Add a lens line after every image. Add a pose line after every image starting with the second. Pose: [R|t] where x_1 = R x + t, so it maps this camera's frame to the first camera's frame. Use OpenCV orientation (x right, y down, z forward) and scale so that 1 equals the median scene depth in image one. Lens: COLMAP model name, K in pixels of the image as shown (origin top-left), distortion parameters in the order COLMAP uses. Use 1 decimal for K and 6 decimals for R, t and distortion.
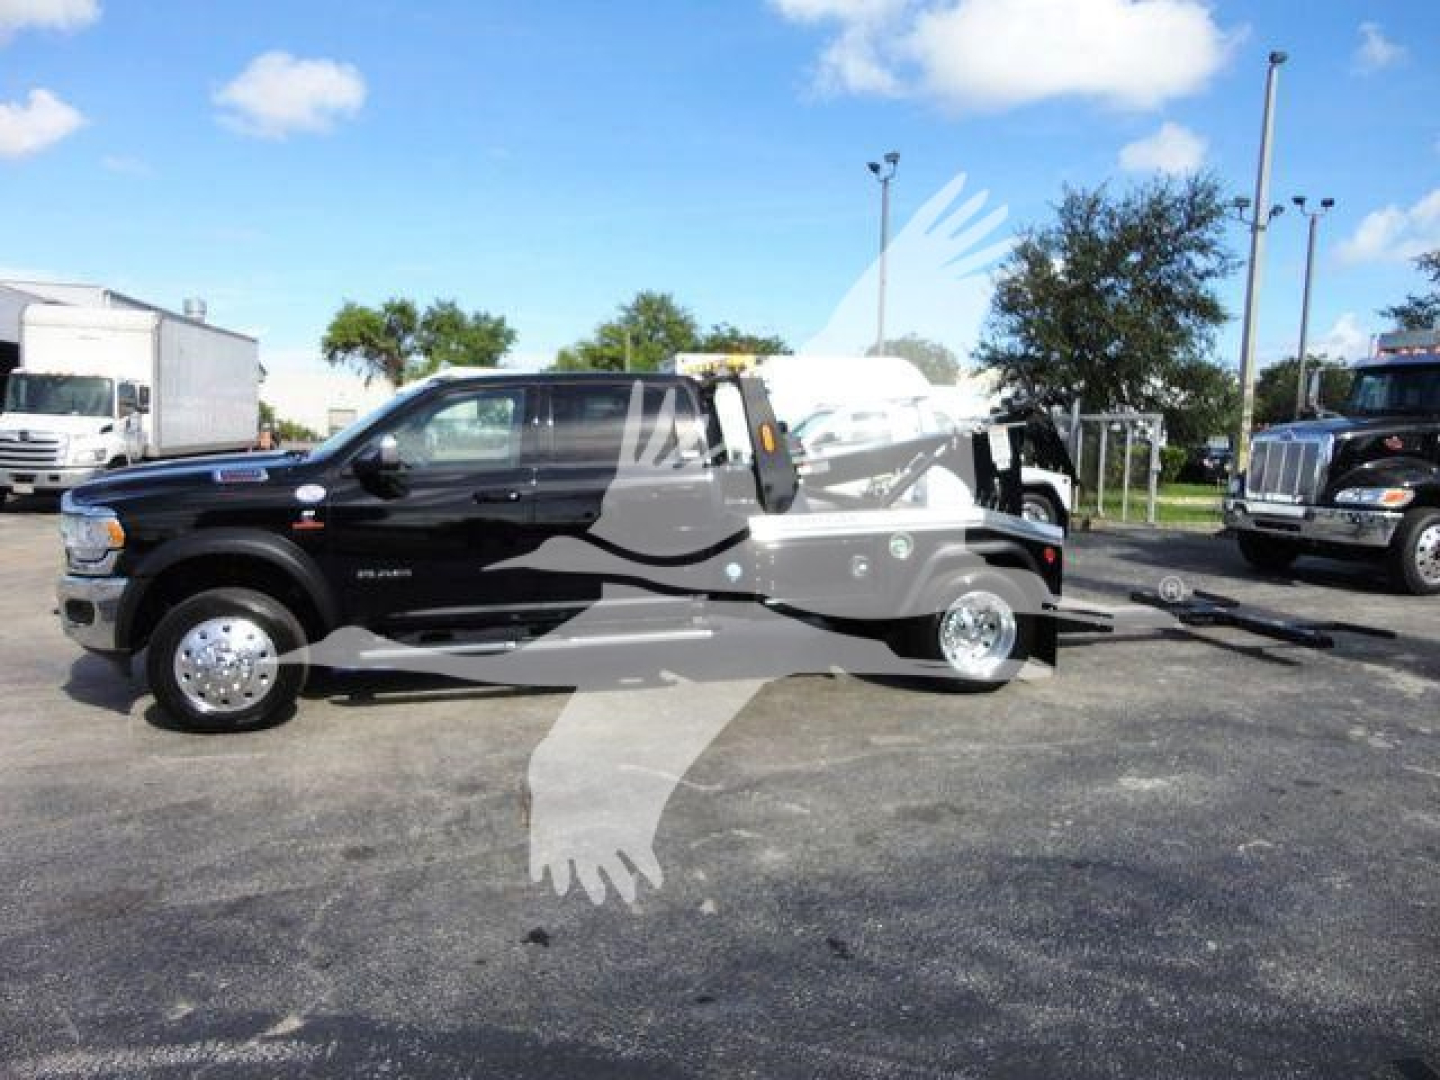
lens RADIAL K [[1037.9, 0, 720.0], [0, 1037.9, 540.0], [0, 0, 1]] dist [0.000790, -0.001956]
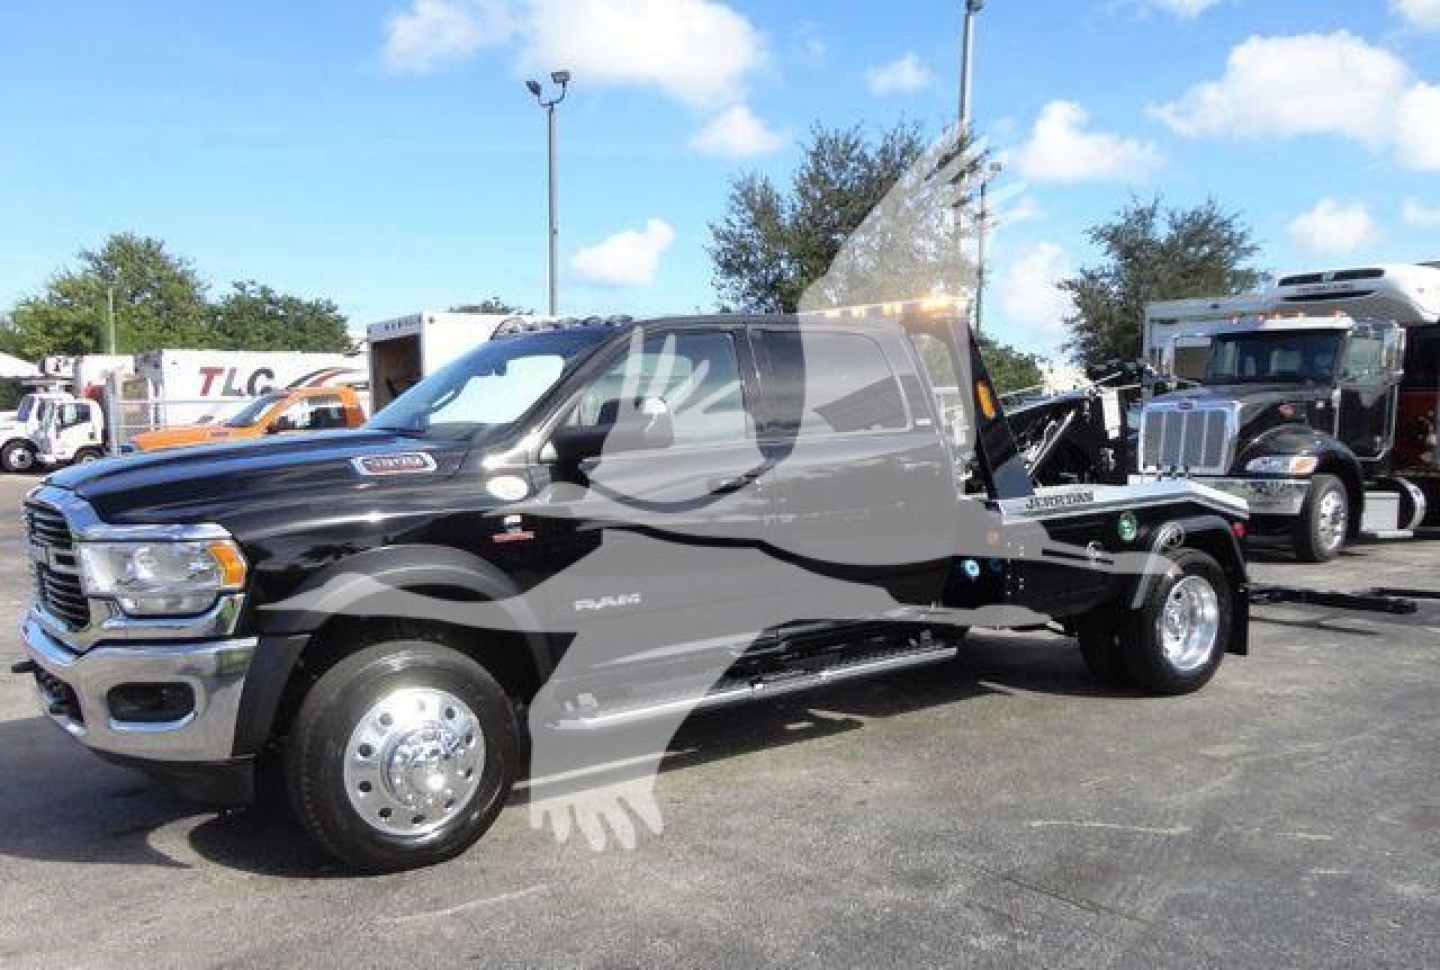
lens RADIAL K [[1258.0, 0, 726.9], [0, 1258.0, 573.4], [0, 0, 1]] dist [-0.003019, 0.000475]
pose [[0.916731, -0.065132, 0.394161, -0.326617], [0.059121, 0.997875, 0.027390, -0.002556], [-0.395107, -0.001806, 0.918633, 0.116511]]
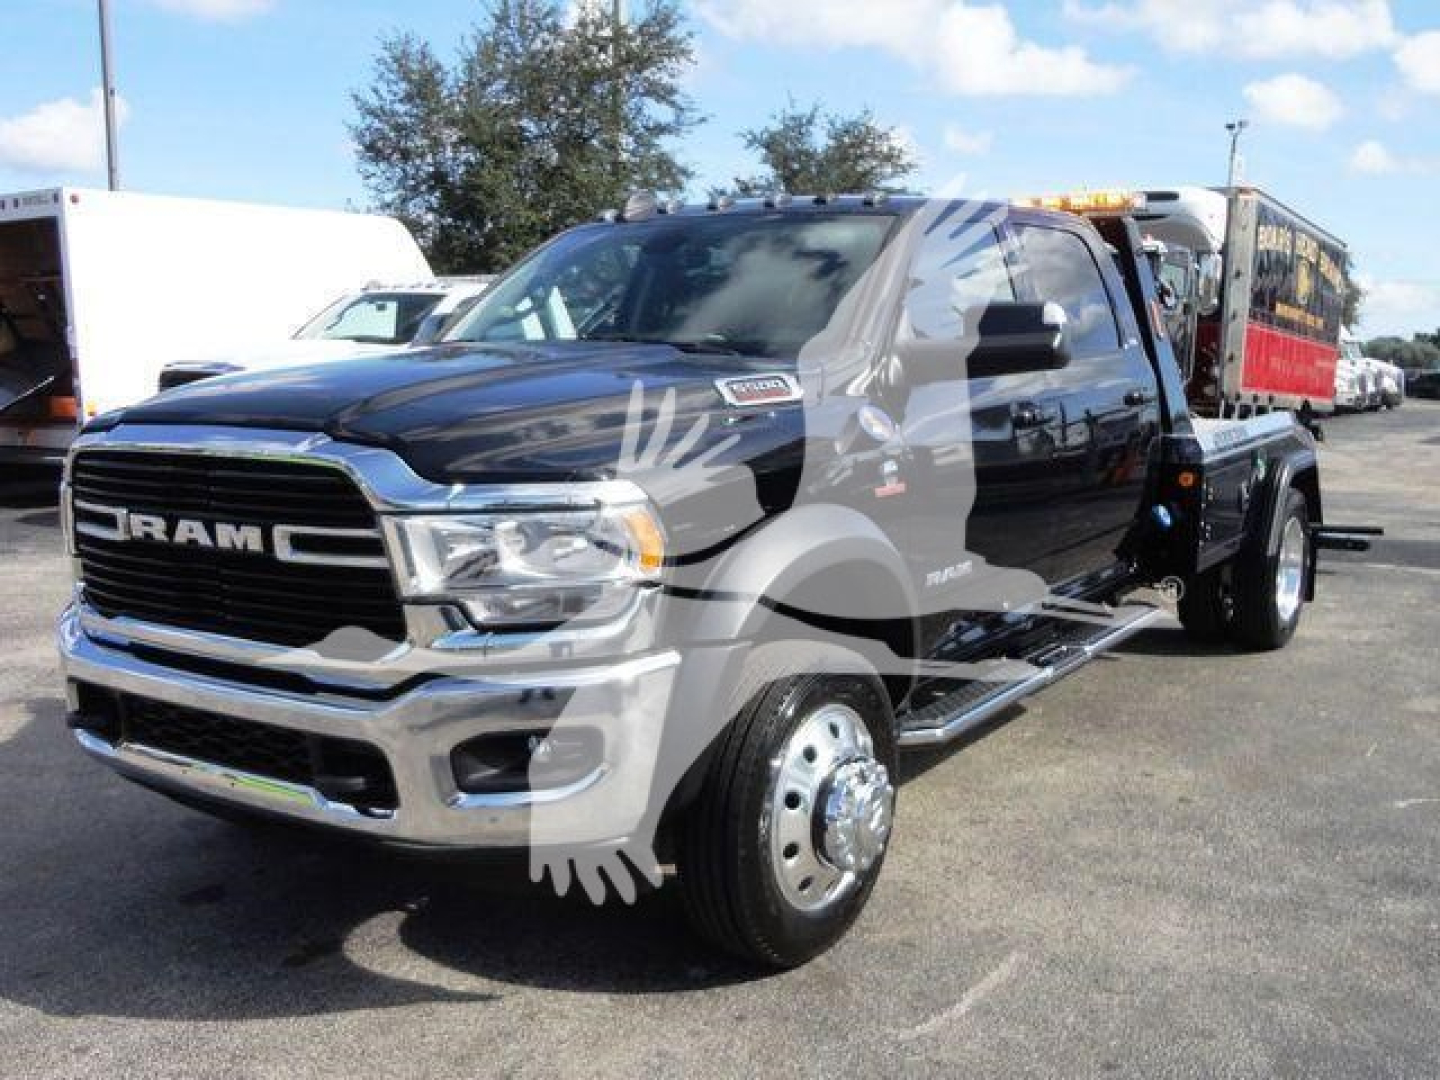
lens RADIAL K [[1412.2, 0, 752.5], [0, 1412.2, 632.3], [0, 0, 1]] dist [-0.027204, 0.010416]
pose [[0.715743, -0.144177, 0.683319, -0.498785], [0.075716, 0.988710, 0.129304, -0.021282], [-0.694247, -0.040811, 0.718579, 0.316024]]
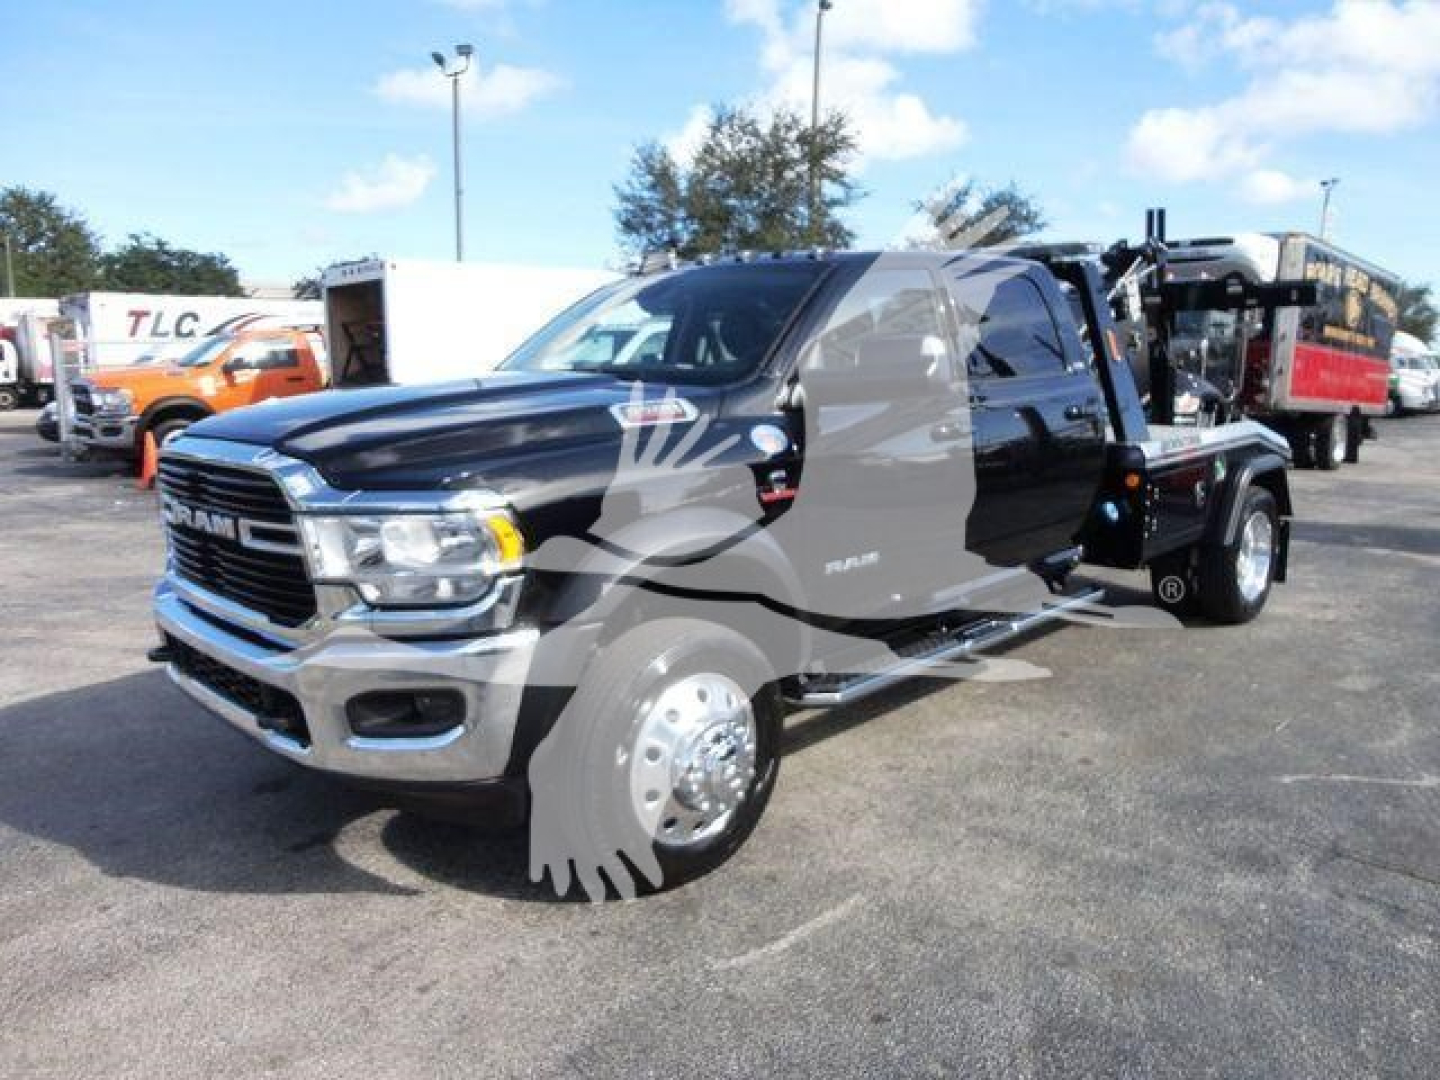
lens RADIAL K [[1039.2, 0, 718.6], [0, 1039.2, 542.2], [0, 0, 1]] dist [-0.033626, 0.038106]
pose [[0.846486, -0.101758, 0.522597, -0.404901], [0.066123, 0.994059, 0.086455, -0.022158], [-0.528289, -0.038628, 0.848185, 0.290923]]
